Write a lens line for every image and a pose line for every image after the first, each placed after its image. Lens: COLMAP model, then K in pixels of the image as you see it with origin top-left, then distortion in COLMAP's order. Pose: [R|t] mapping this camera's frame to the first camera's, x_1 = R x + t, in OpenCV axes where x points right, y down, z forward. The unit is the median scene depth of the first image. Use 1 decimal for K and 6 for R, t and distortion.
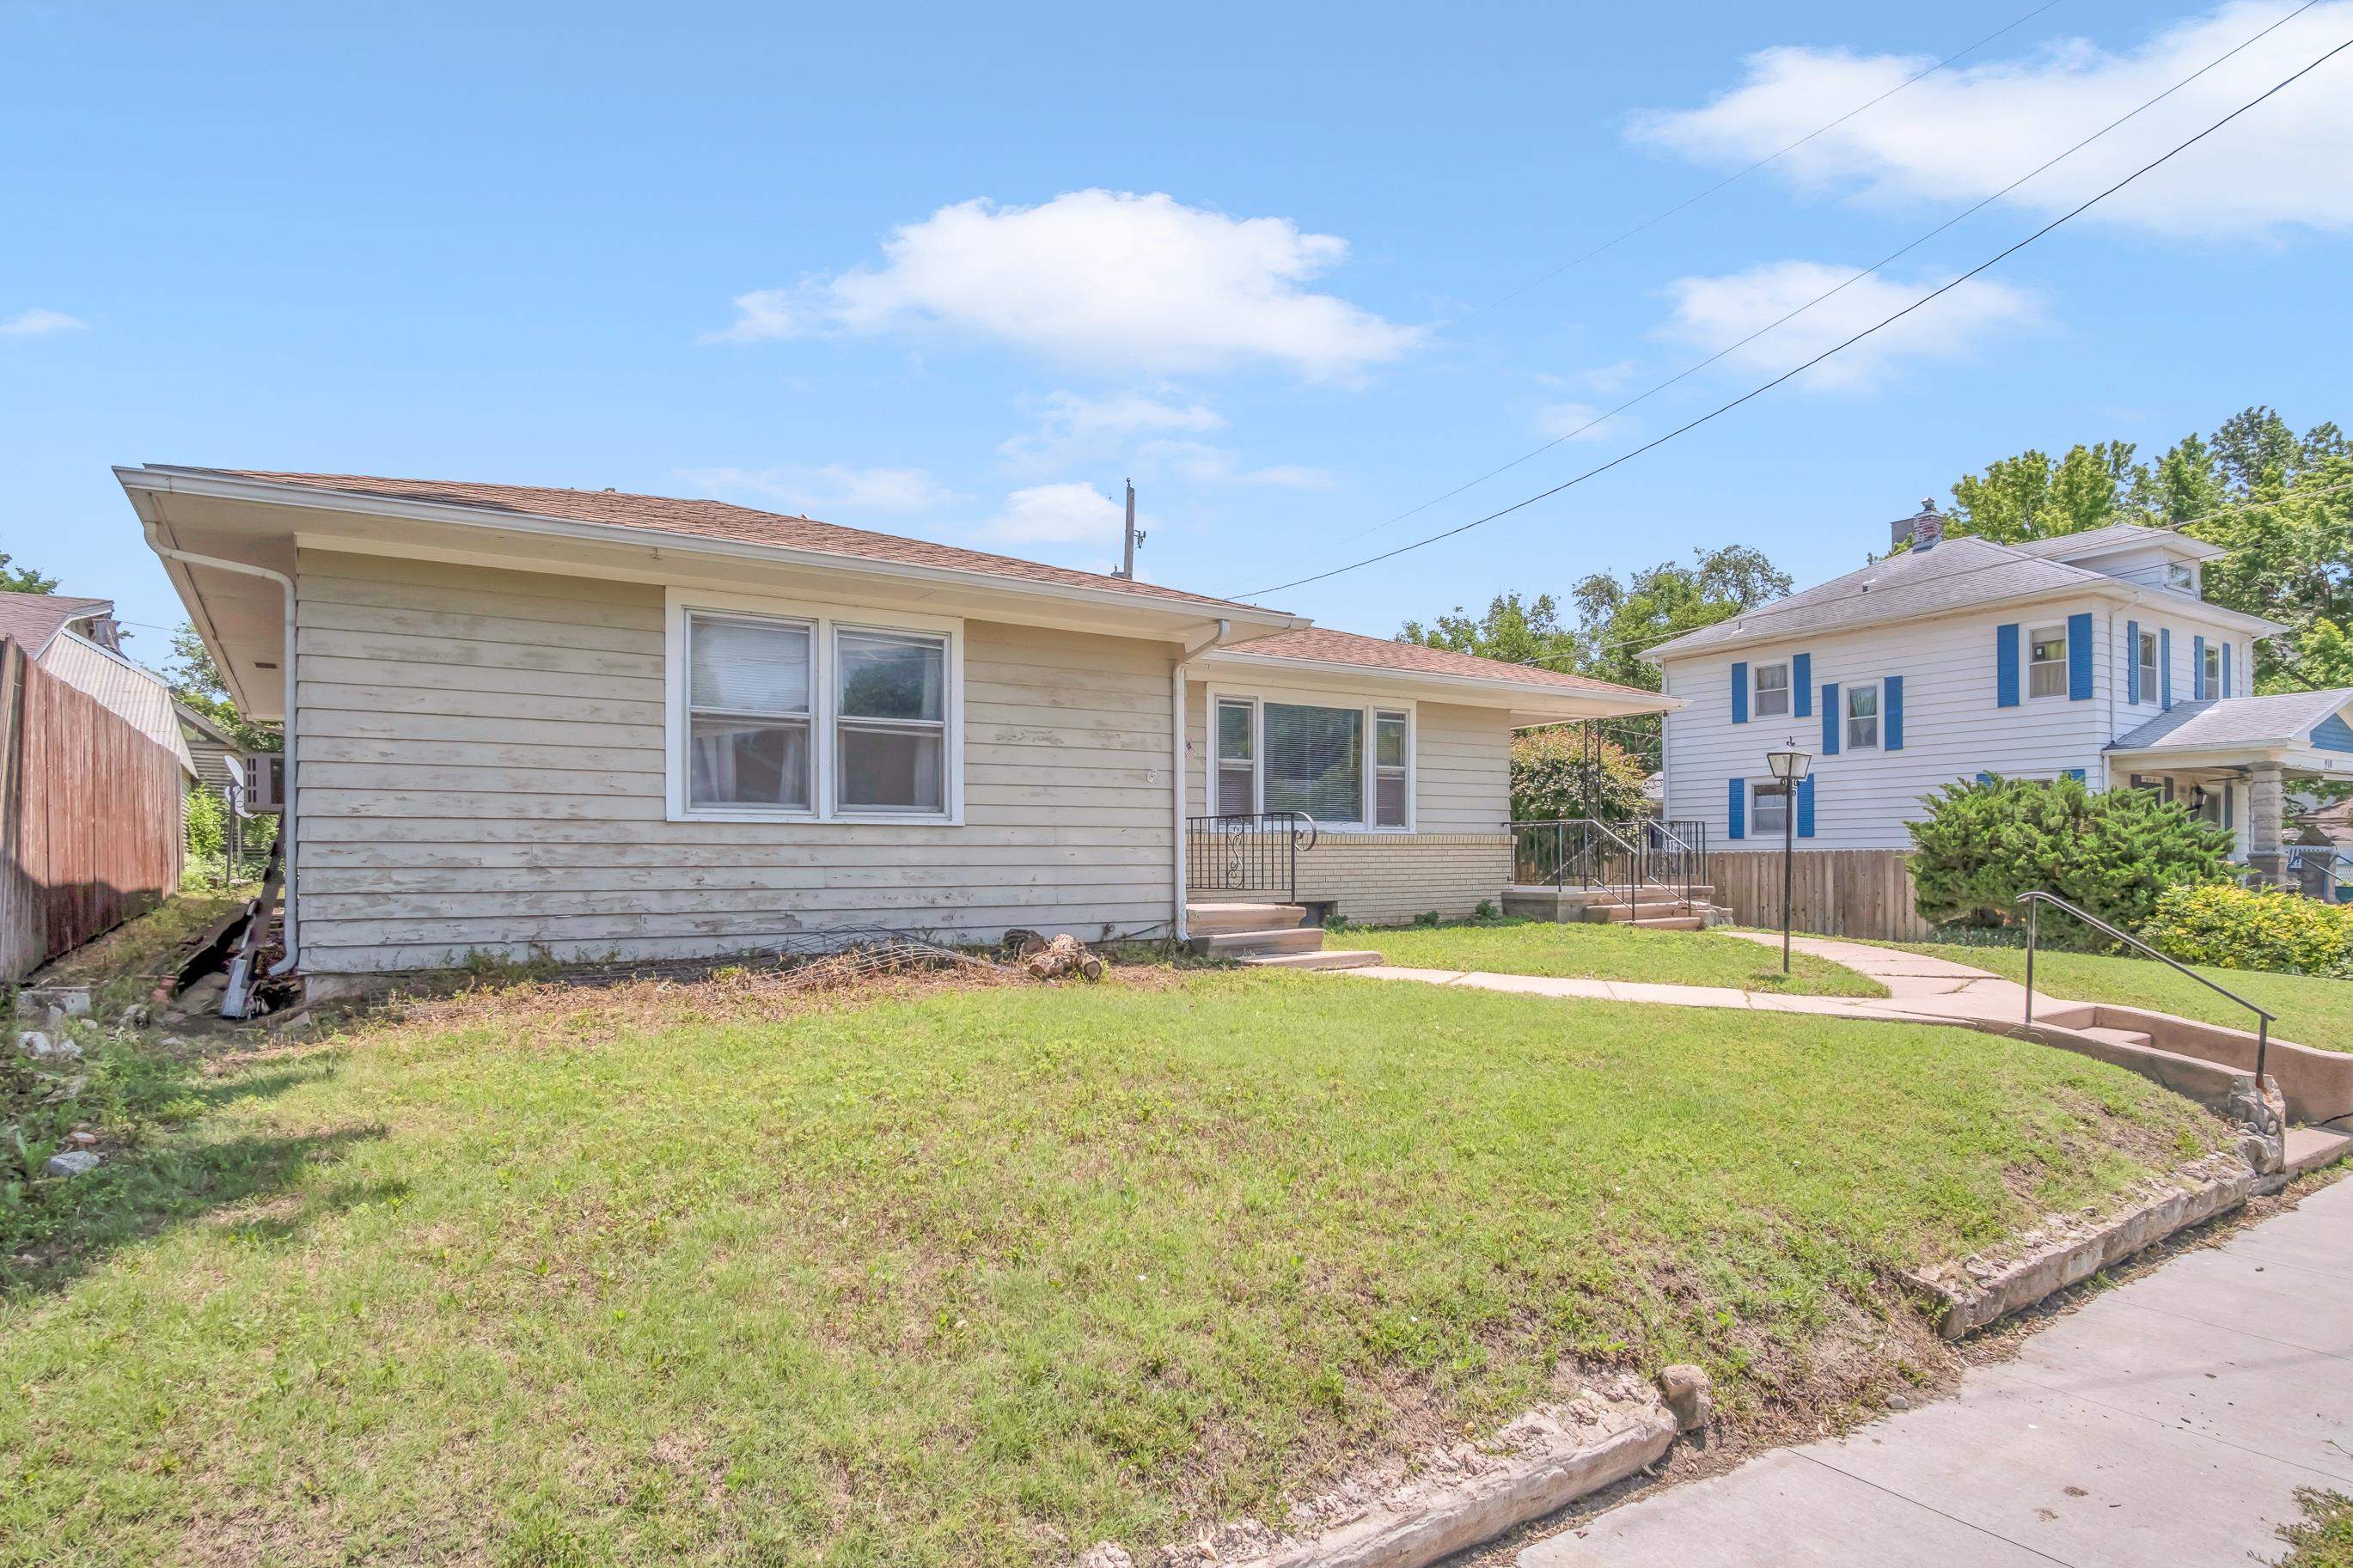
lens RADIAL K [[1289.5, 0, 1165.2], [0, 1289.5, 853.5], [0, 0, 1]] dist [-0.006713, -0.000195]
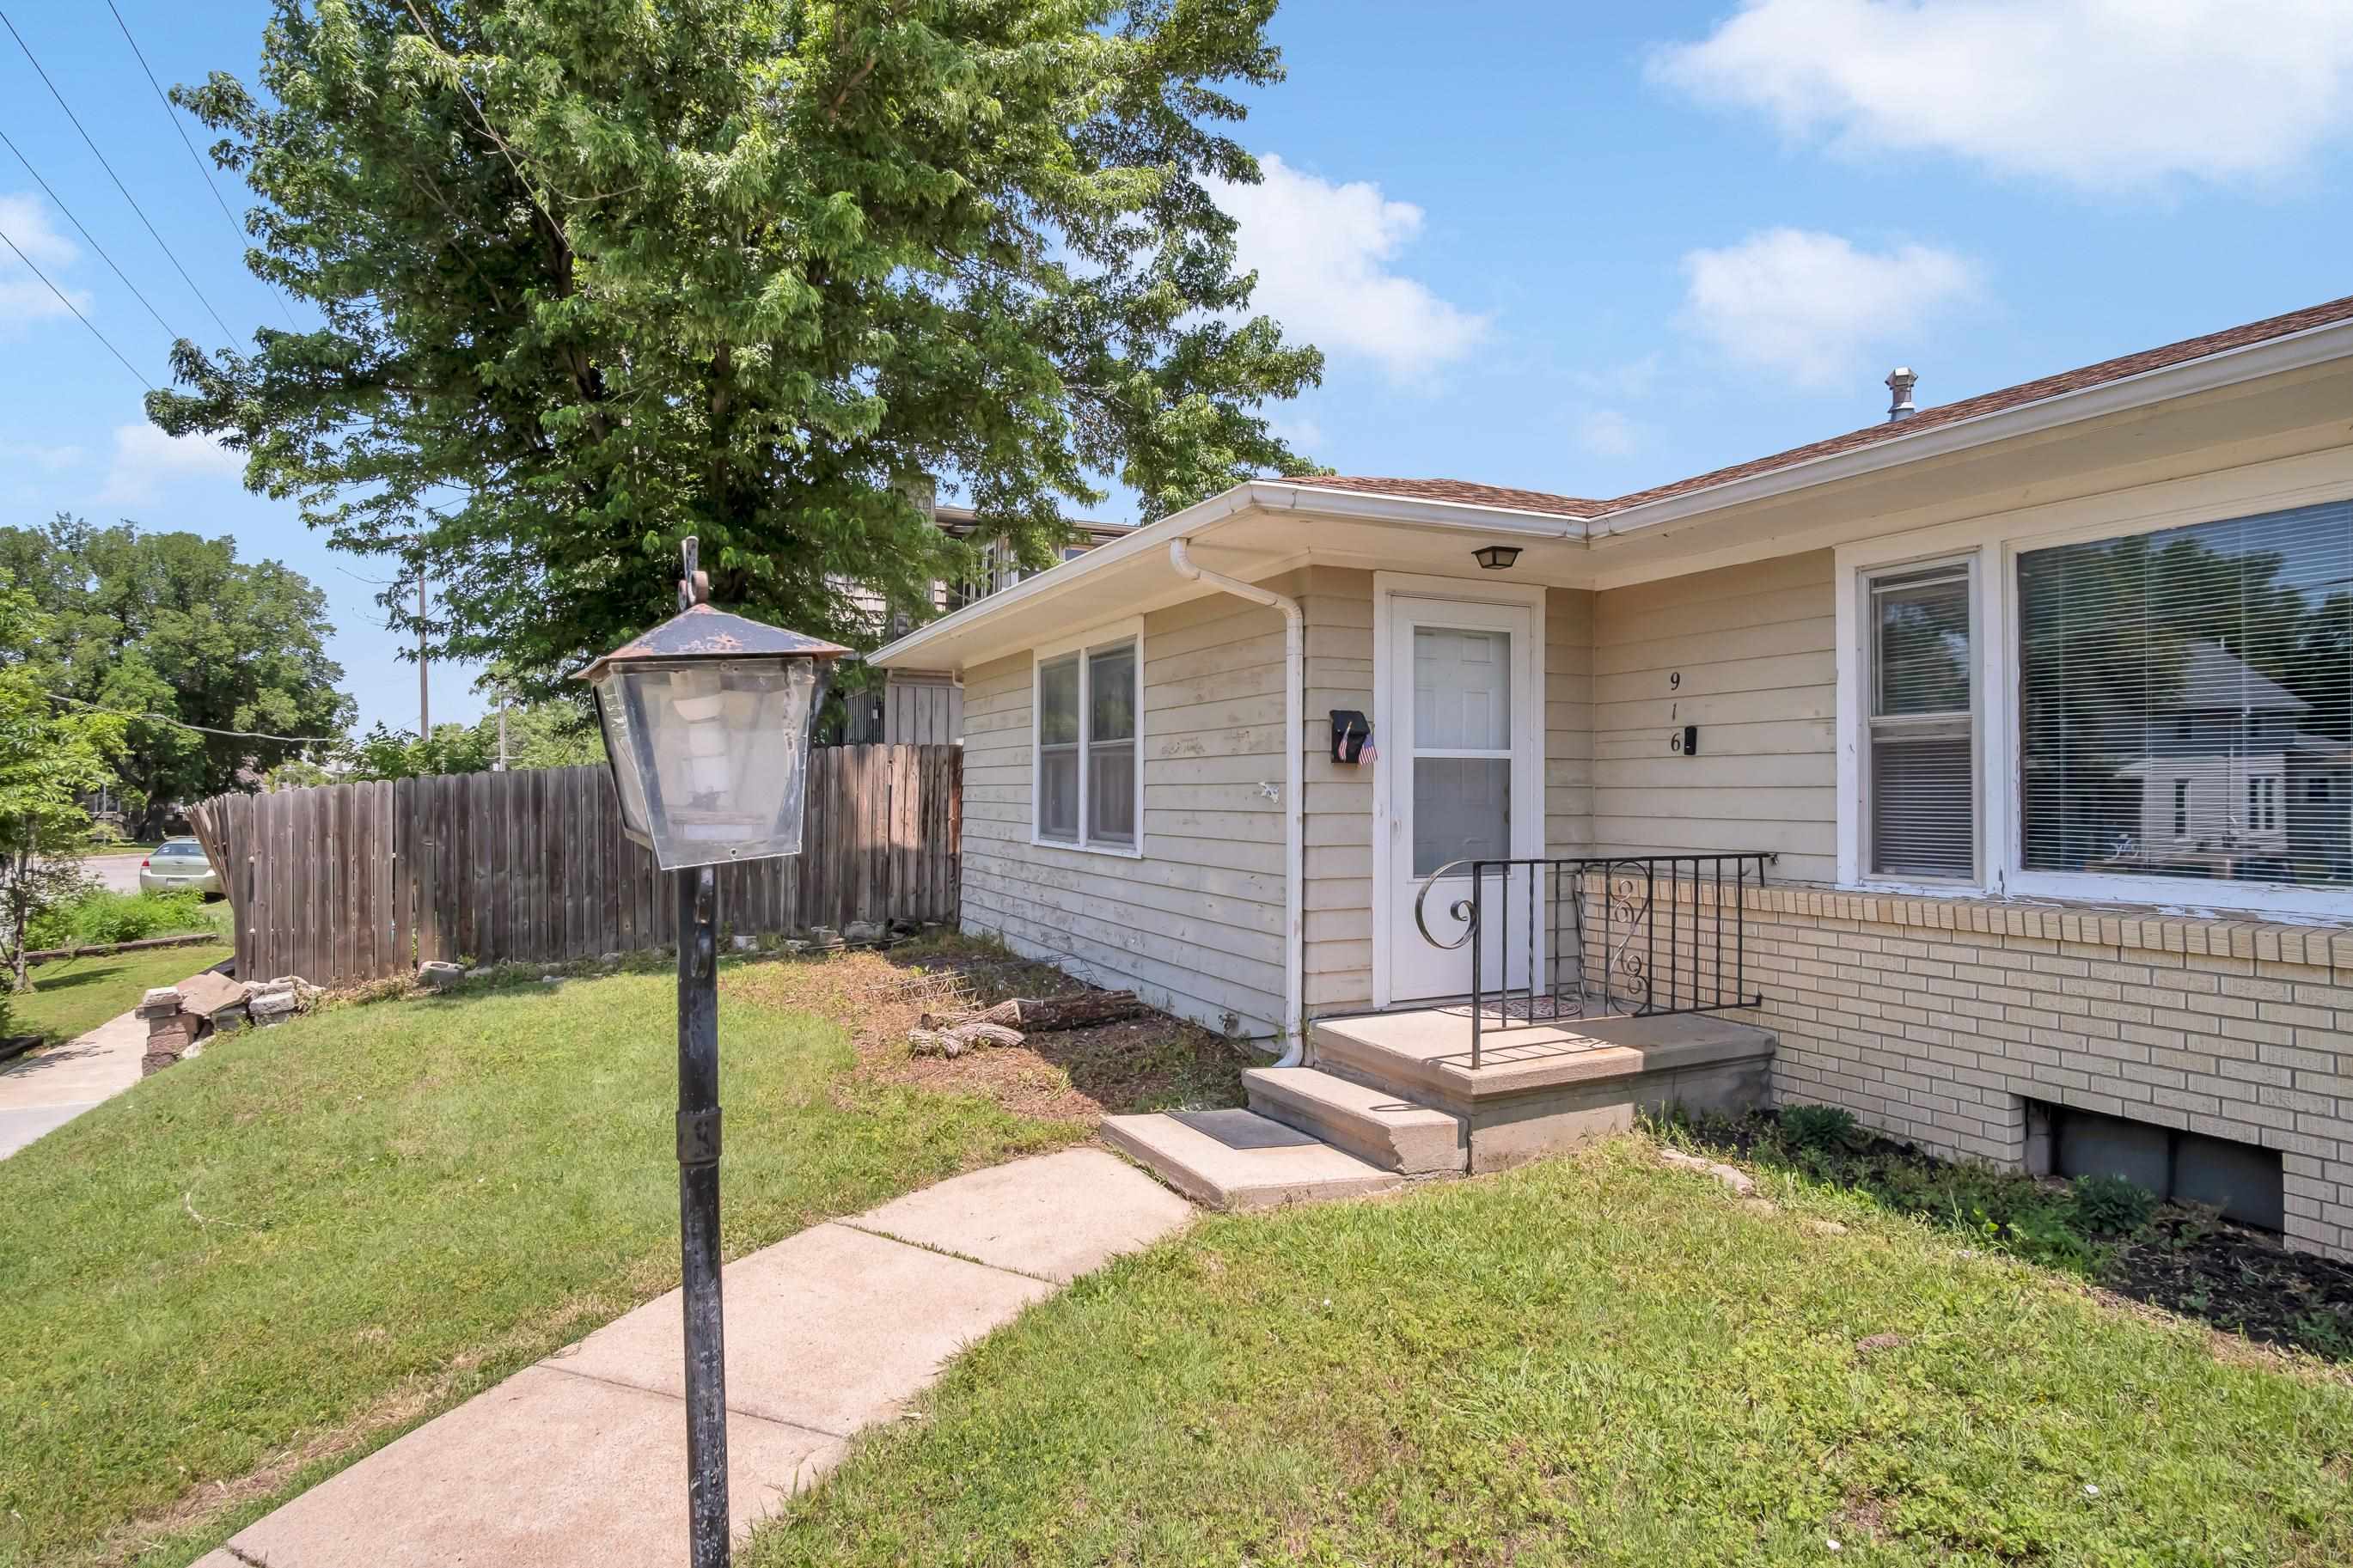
lens RADIAL K [[1265.7, 0, 1176.5], [0, 1265.7, 784.0], [0, 0, 1]] dist [-0.025968, 0.000216]
pose [[-0.142270, -0.003551, -0.989822, 0.661902], [-0.001947, 0.999993, -0.003308, -0.068469], [0.989826, 0.001456, -0.142276, 1.144768]]
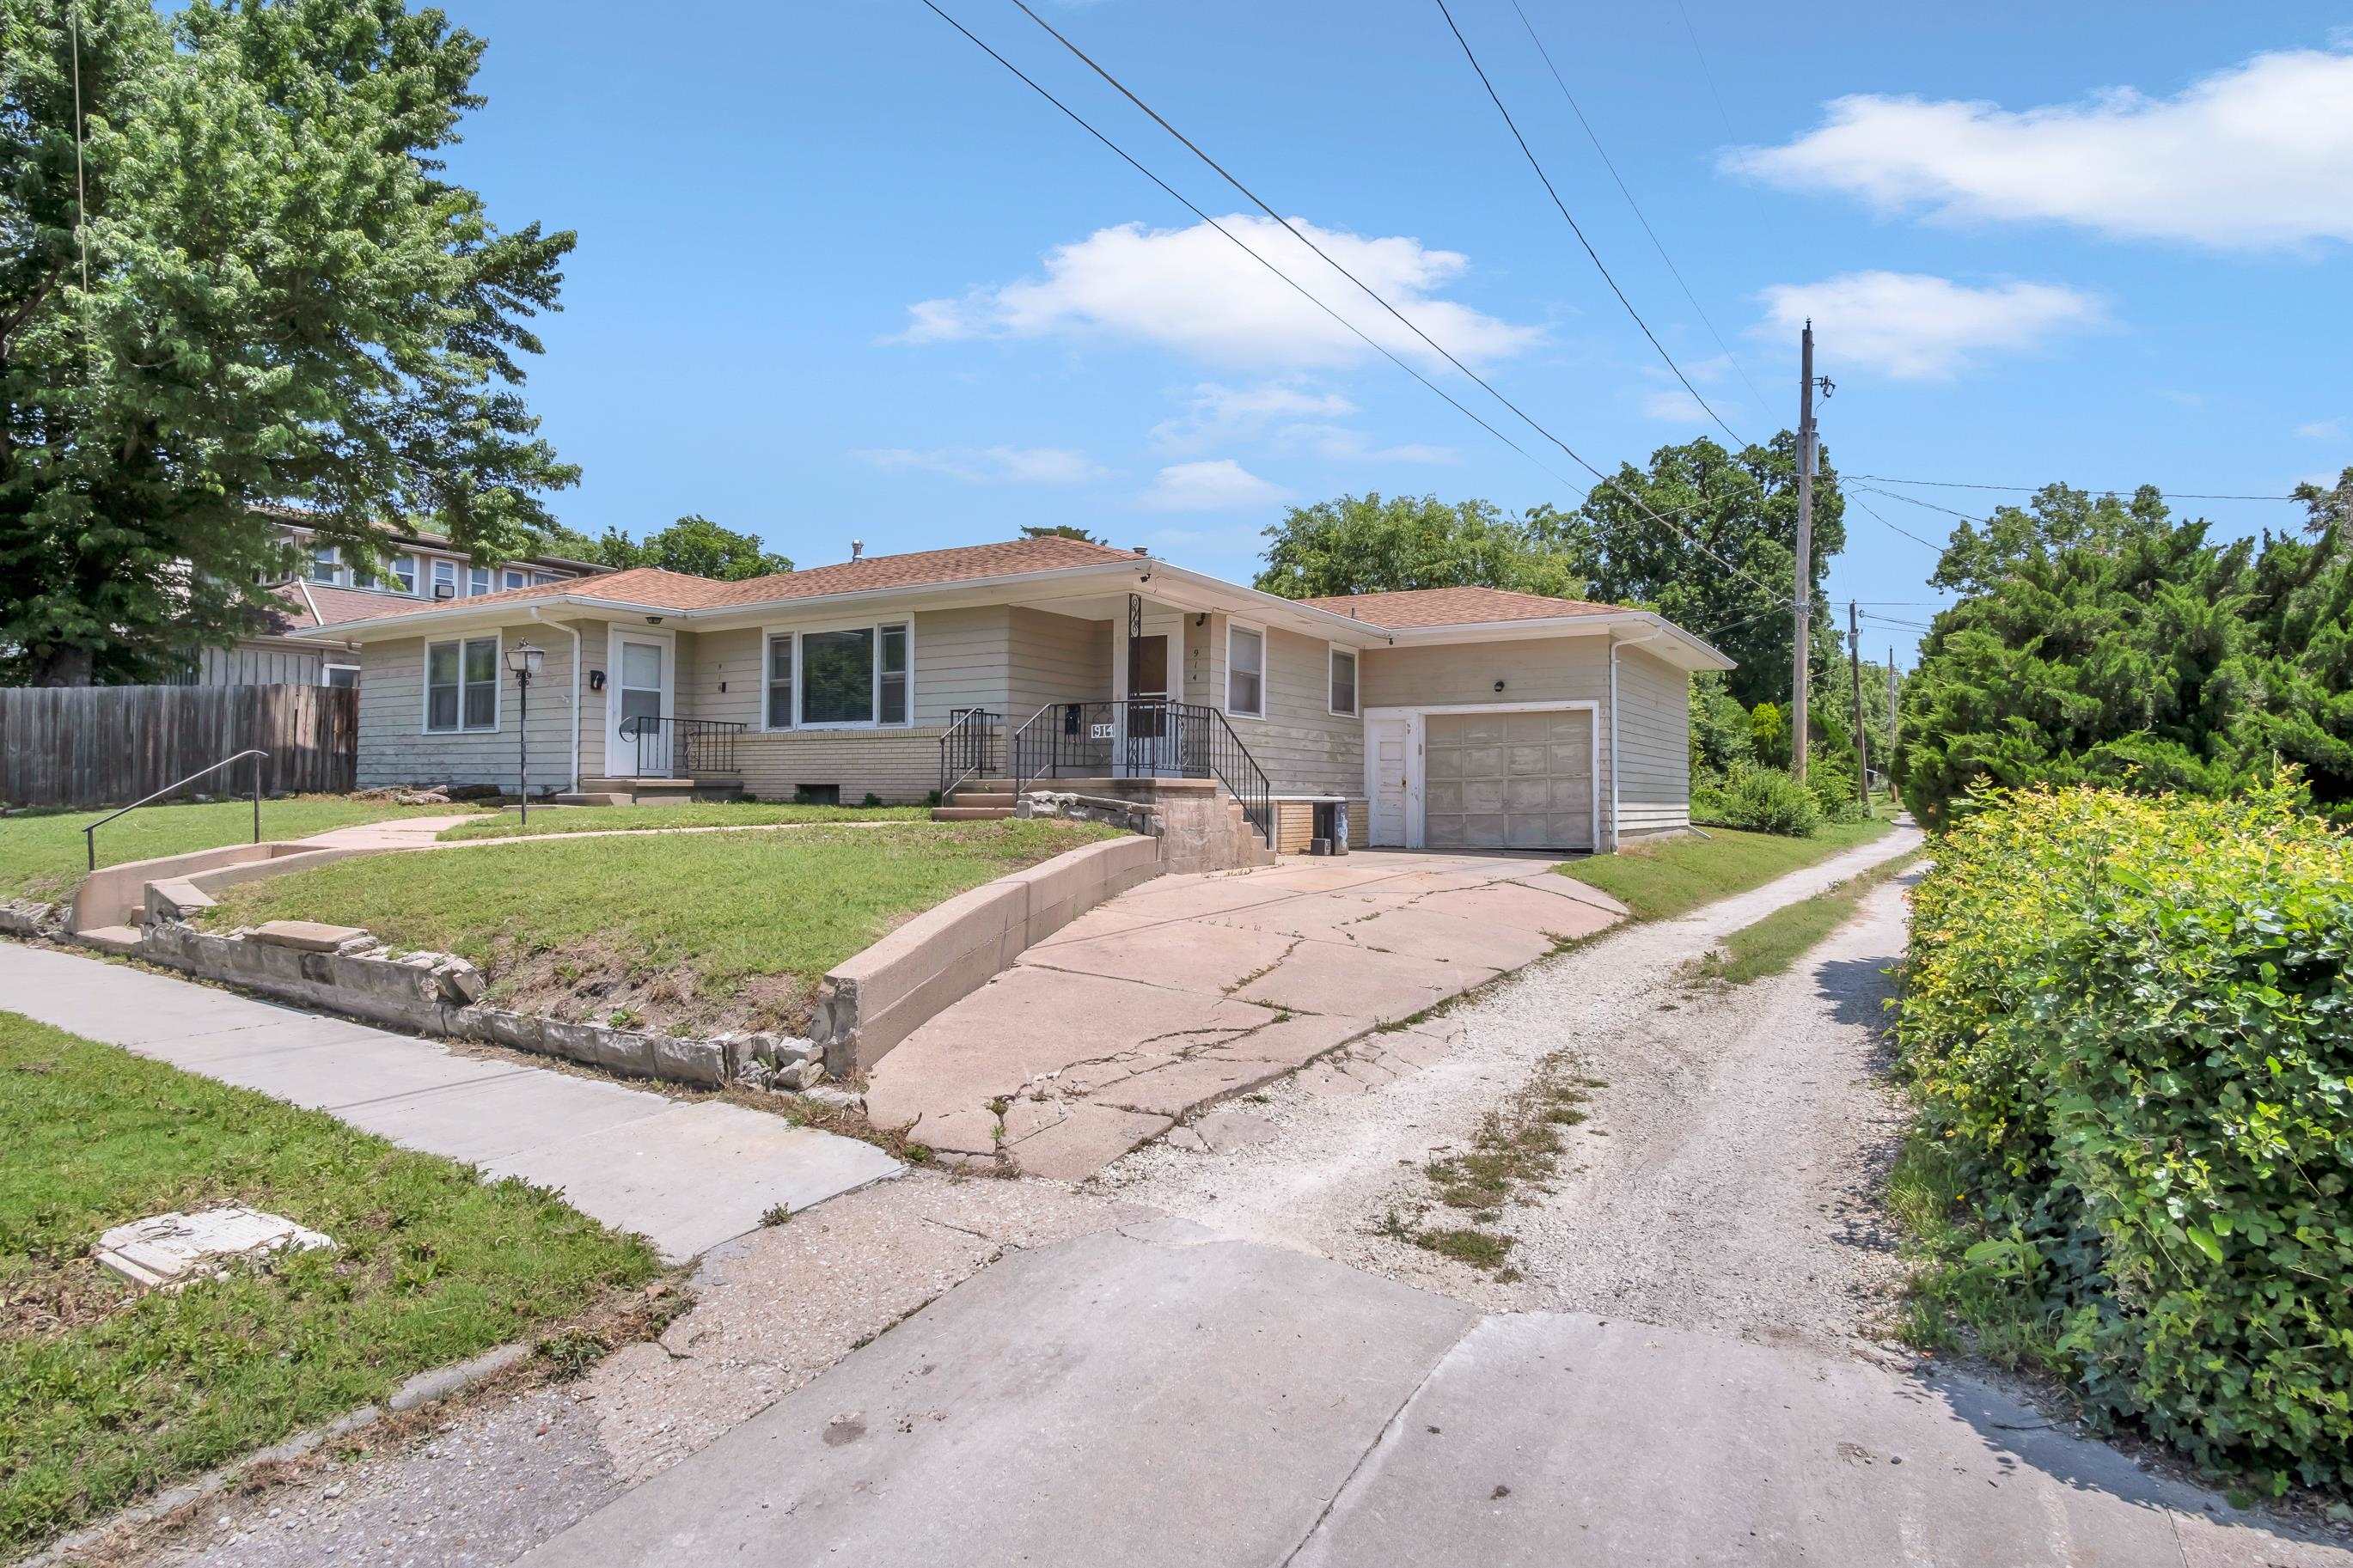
lens RADIAL K [[1257.4, 0, 1175.6], [0, 1257.4, 756.4], [0, 0, 1]] dist [-0.028367, 0.000925]
pose [[0.421300, -0.020632, -0.906687, 1.994100], [-0.007239, 0.999633, -0.026110, 0.056543], [0.906893, 0.017563, 0.420996, 1.139386]]
